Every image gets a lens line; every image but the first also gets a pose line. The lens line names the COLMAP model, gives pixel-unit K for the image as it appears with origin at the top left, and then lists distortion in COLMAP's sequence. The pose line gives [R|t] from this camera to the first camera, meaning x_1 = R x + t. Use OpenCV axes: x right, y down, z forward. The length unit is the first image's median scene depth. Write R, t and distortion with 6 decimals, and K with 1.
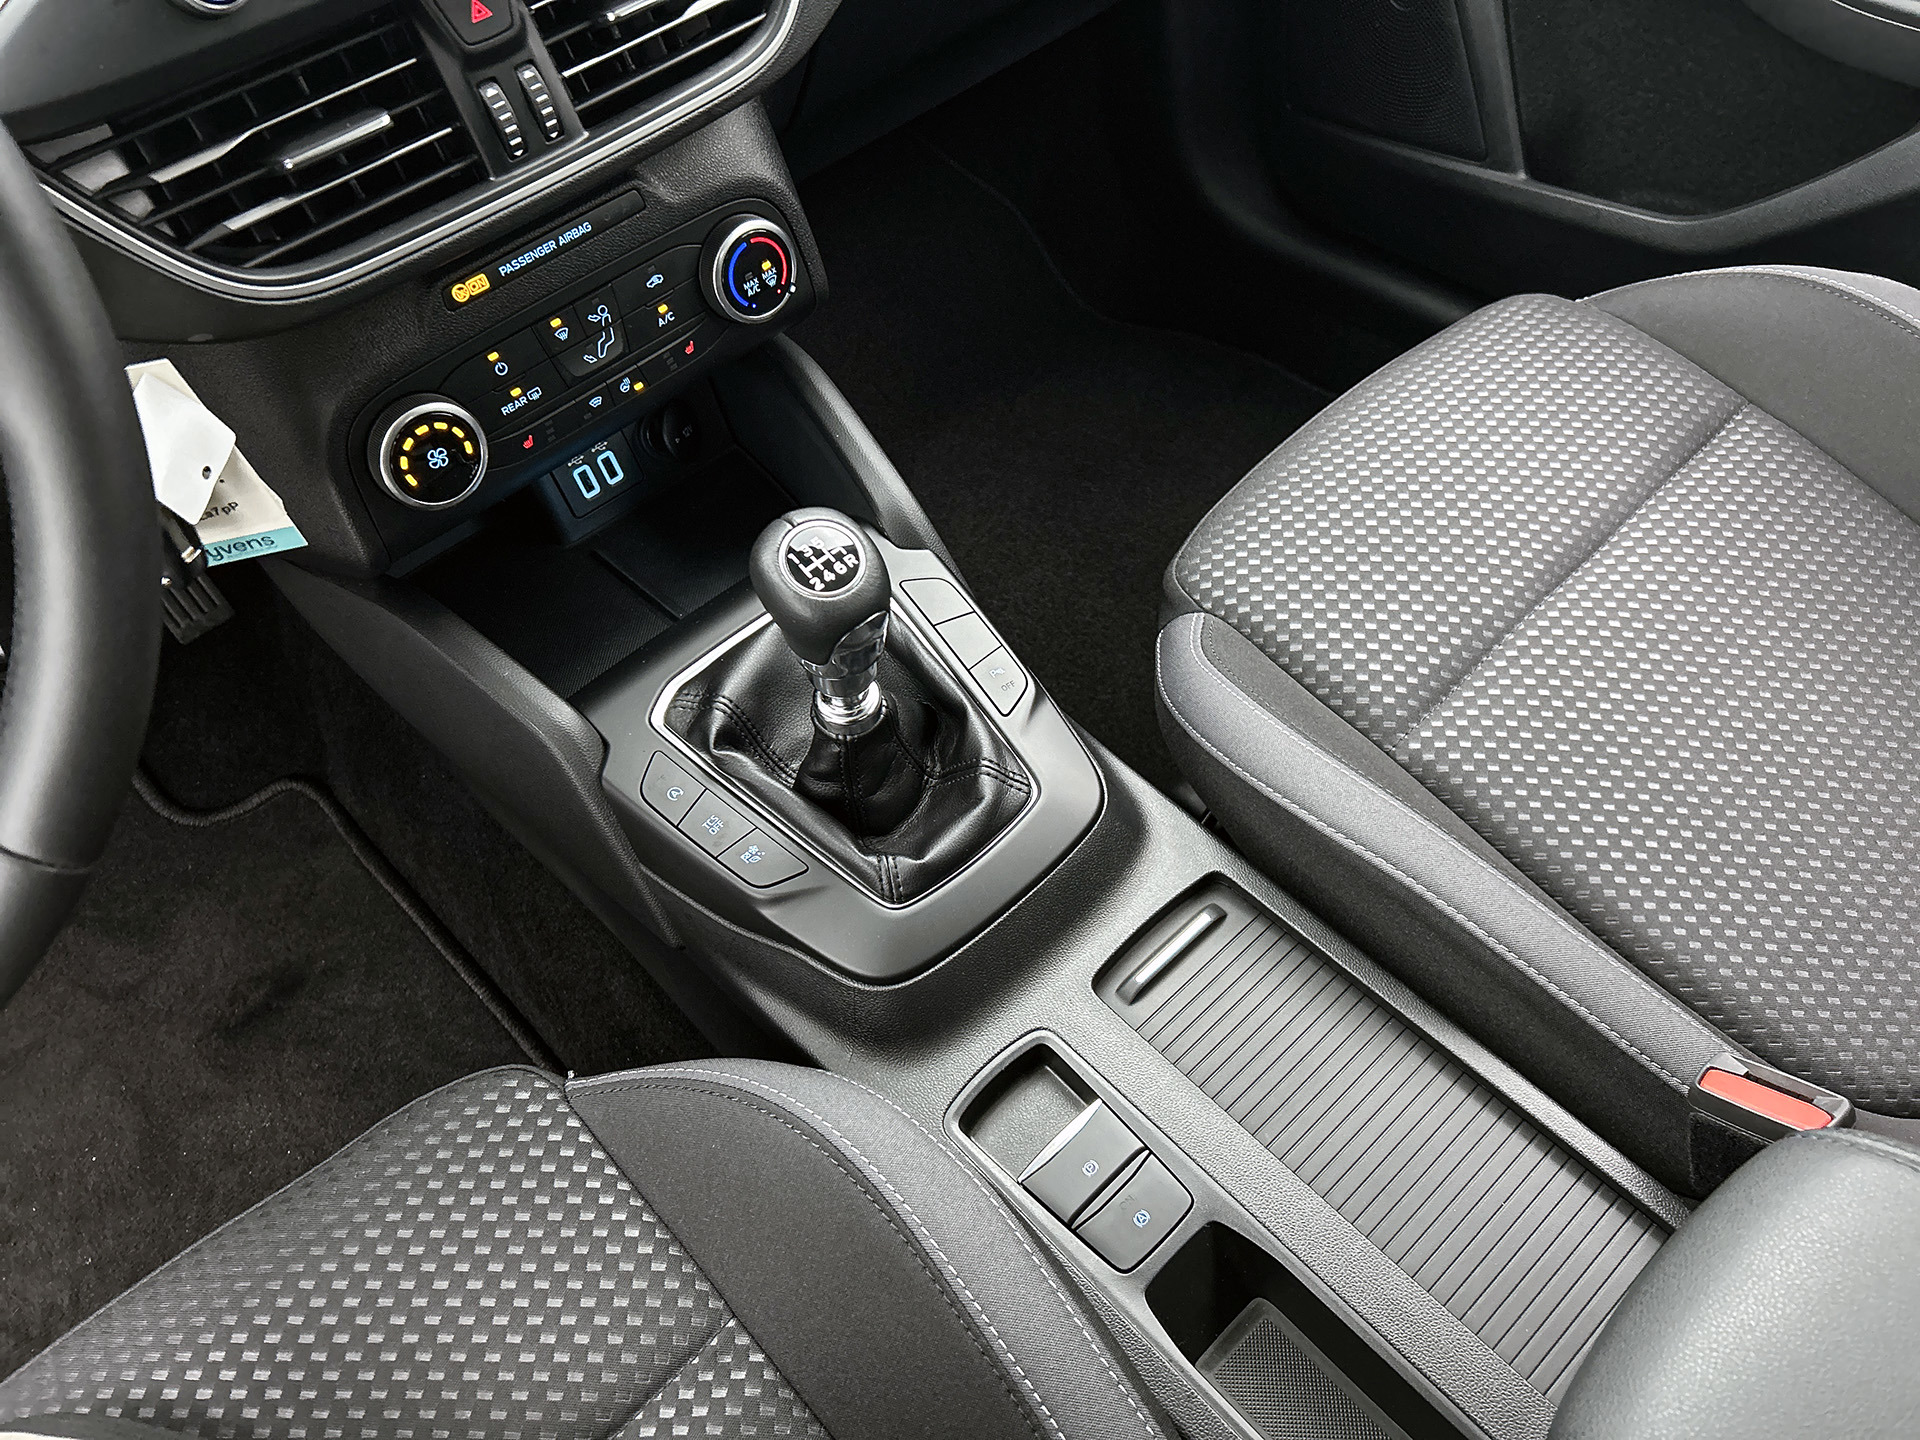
lens RADIAL K [[1488.7, 0, 960.0], [0, 1488.7, 720.0], [0, 0, 1]] dist [0.020489, -0.009180]
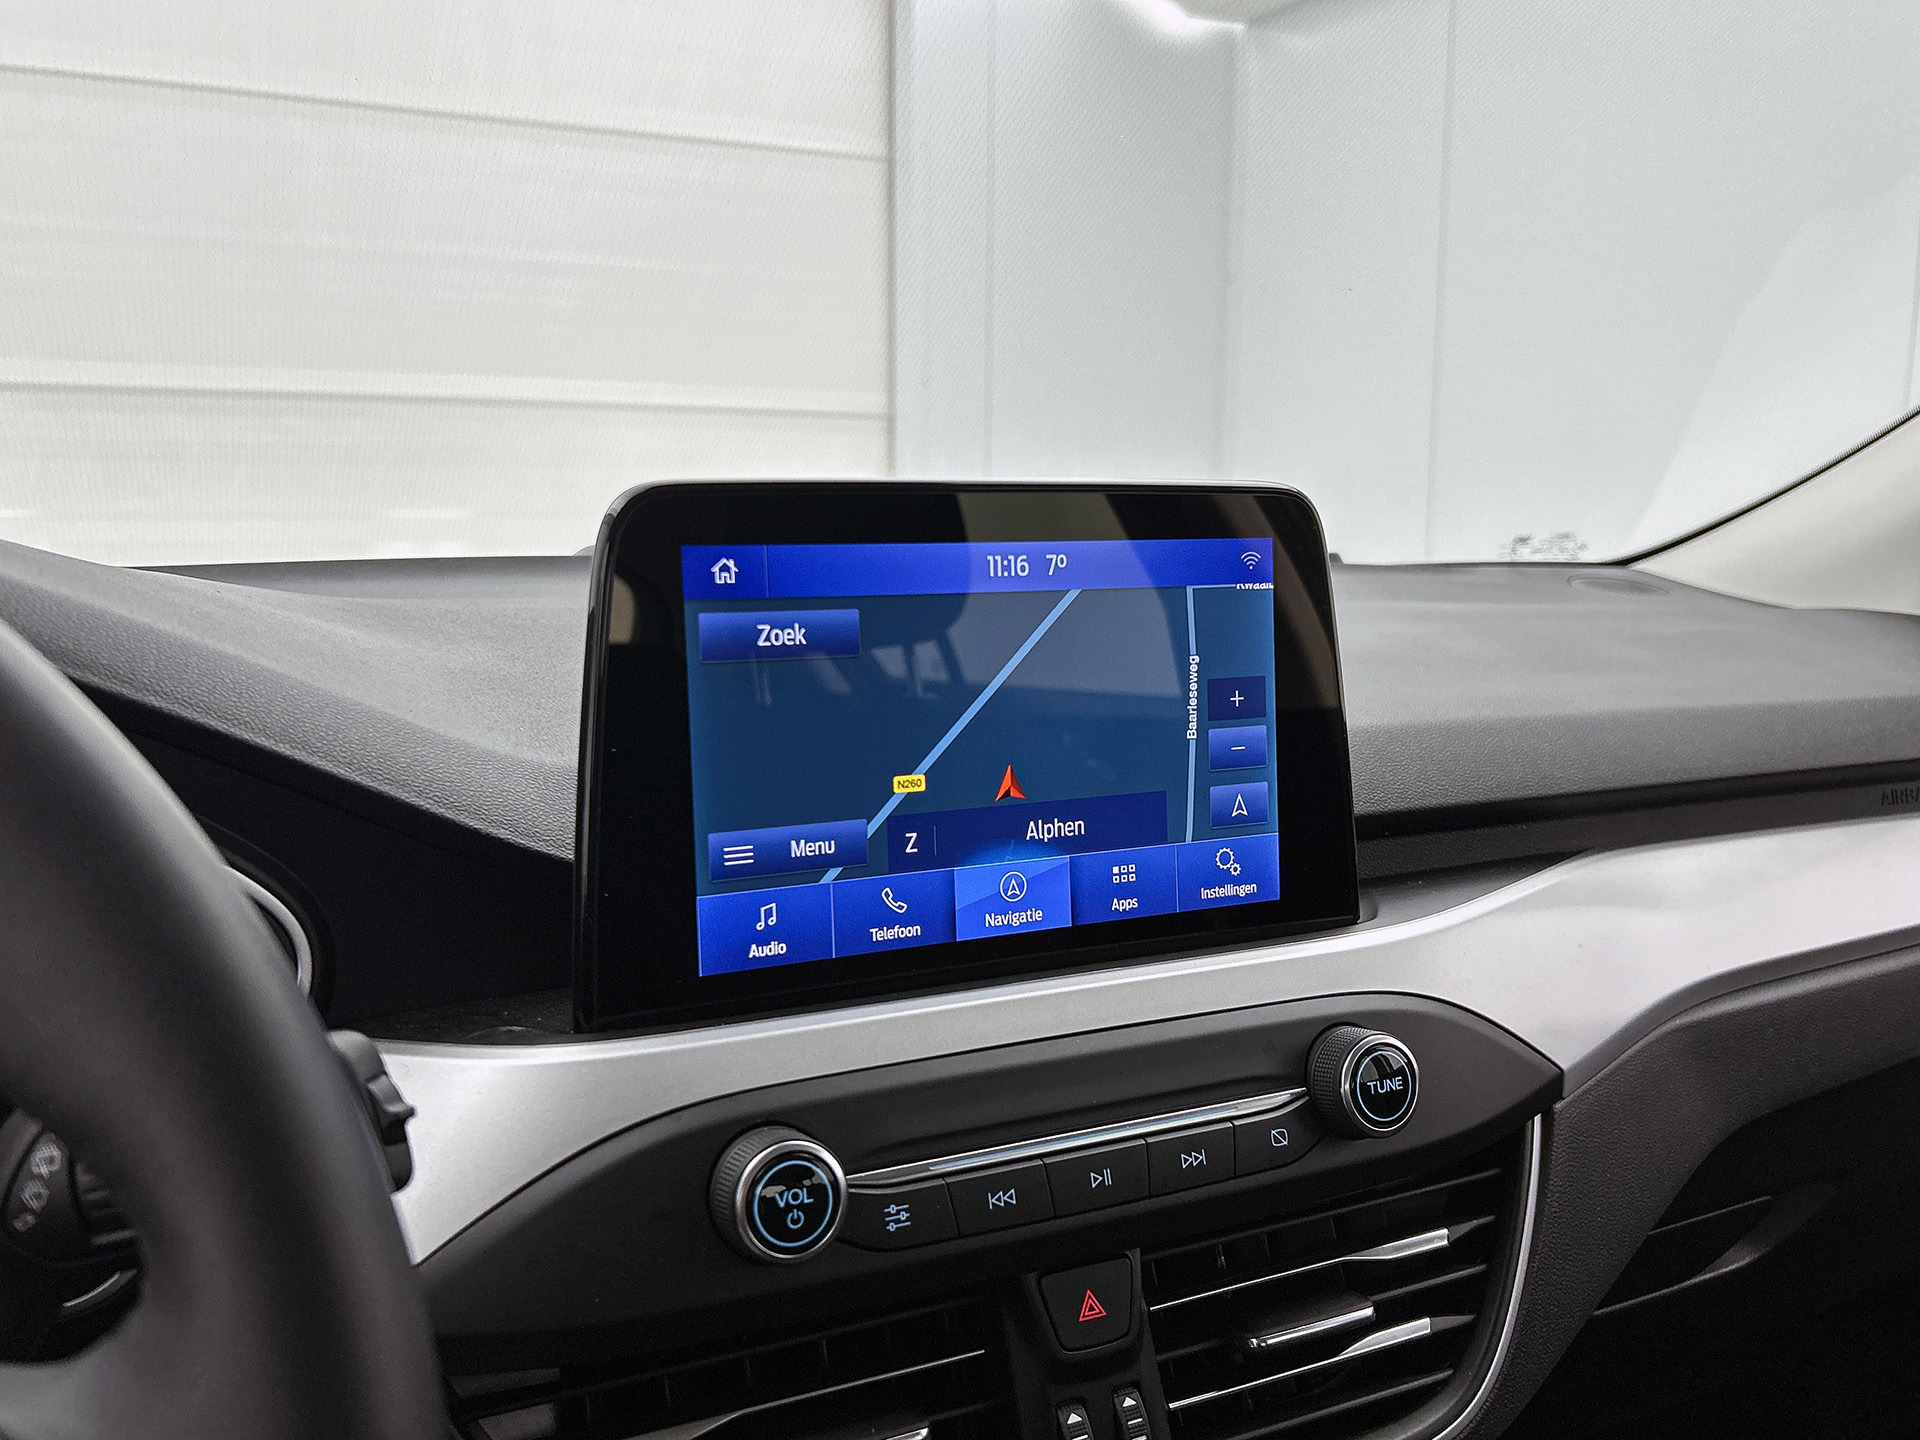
lens RADIAL K [[1601.1, 0, 961.0], [0, 1601.1, 708.1], [0, 0, 1]] dist [0.017786, -0.003373]
pose [[0.954054, 0.130923, -0.269519, -0.178242], [-0.277290, 0.726627, -0.628589, -0.155507], [0.113543, 0.674442, 0.729545, 0.210068]]
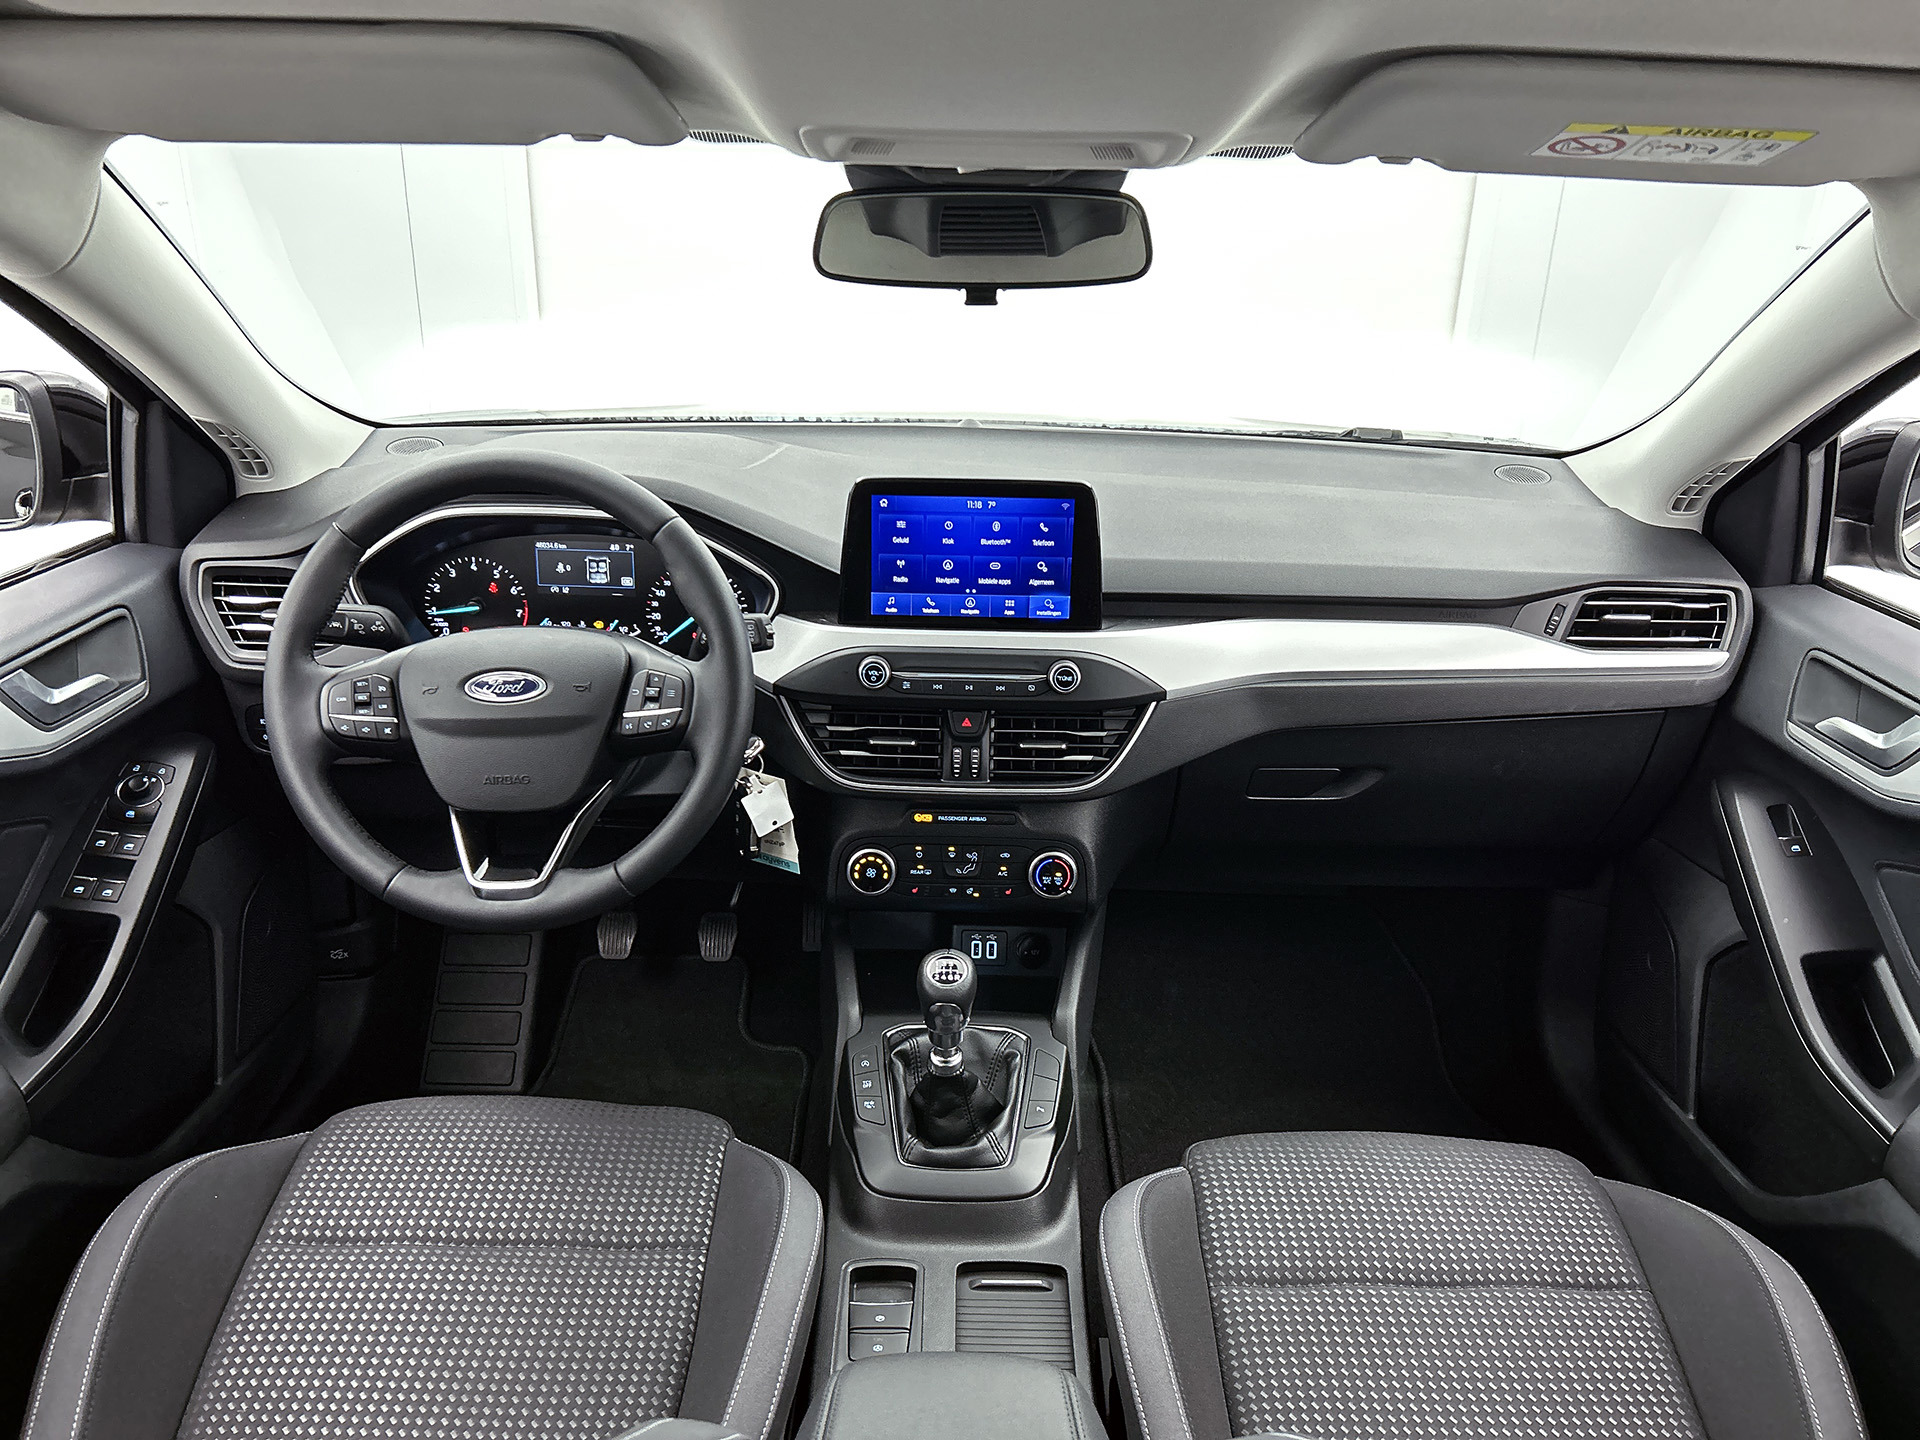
lens RADIAL K [[1475.6, 0, 960.0], [0, 1475.6, 720.0], [0, 0, 1]] dist [0.173450, -0.333667]
pose [[0.725022, 0.352409, -0.591735, 0.939253], [-0.579595, 0.776309, -0.247816, 0.115363], [0.372037, 0.522639, 0.767096, -0.745274]]
